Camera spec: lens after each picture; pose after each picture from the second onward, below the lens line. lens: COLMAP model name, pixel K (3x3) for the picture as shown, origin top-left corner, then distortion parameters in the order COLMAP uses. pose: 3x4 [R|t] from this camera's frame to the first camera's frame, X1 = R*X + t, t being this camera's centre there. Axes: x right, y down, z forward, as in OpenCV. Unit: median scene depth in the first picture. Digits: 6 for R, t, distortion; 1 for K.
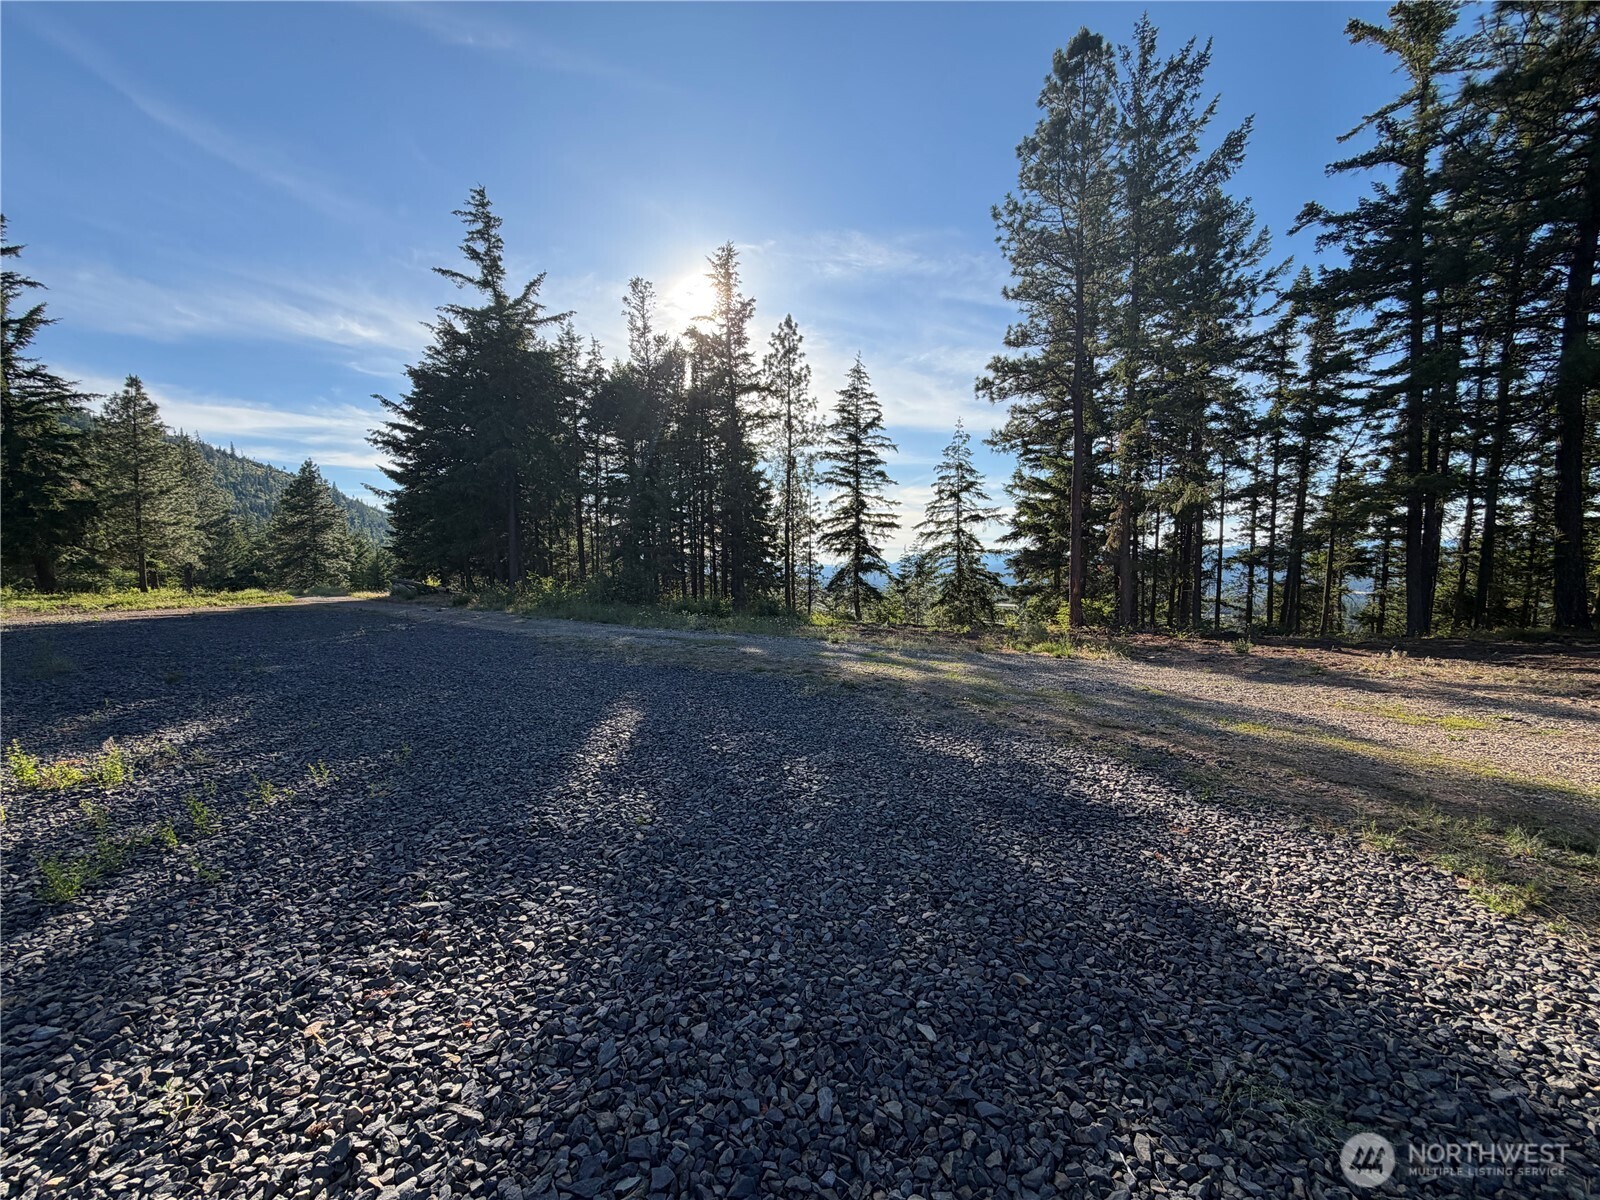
lens RADIAL K [[639.9, 0, 791.4], [0, 639.9, 610.1], [0, 0, 1]] dist [-0.000284, 0.000420]
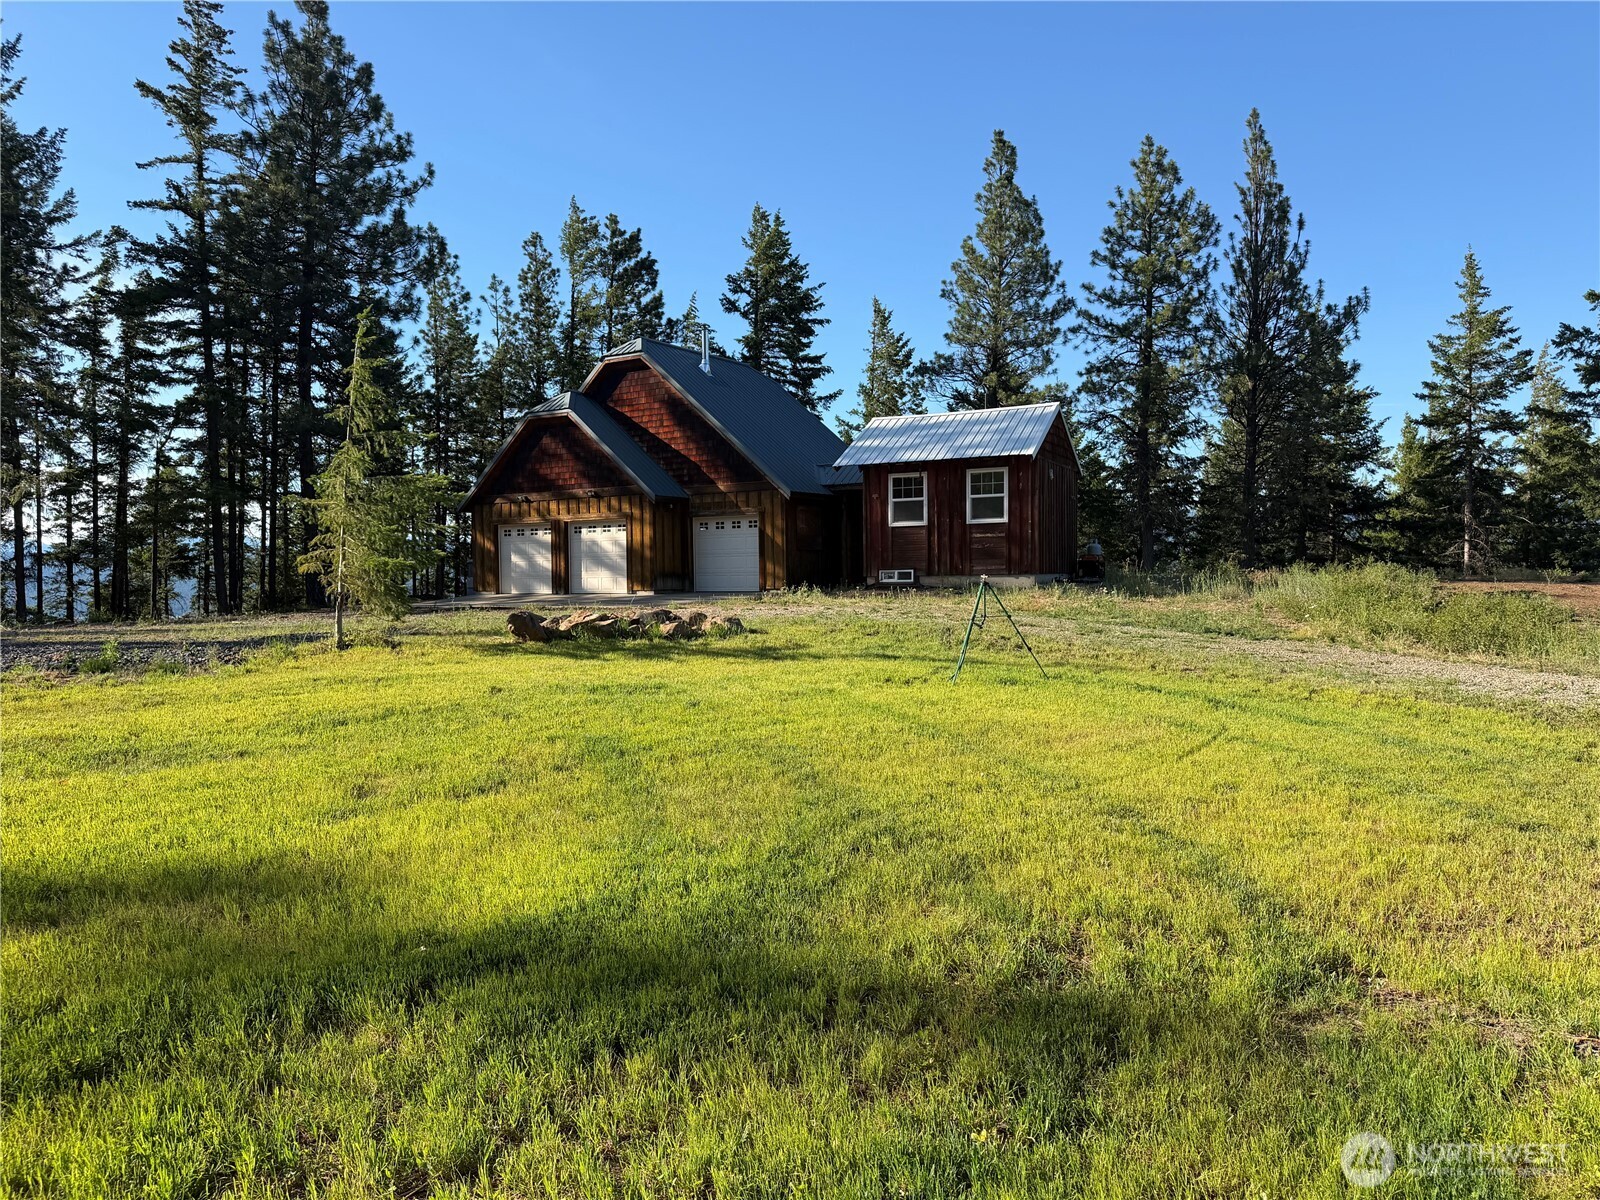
lens RADIAL K [[1120.4, 0, 795.7], [0, 1120.4, 606.7], [0, 0, 1]] dist [0.065737, -0.083263]
pose [[0.349066, -0.023888, 0.936794, -0.374251], [0.063357, 0.997989, 0.001841, 0.048982], [-0.934954, 0.058710, 0.349877, -0.437852]]
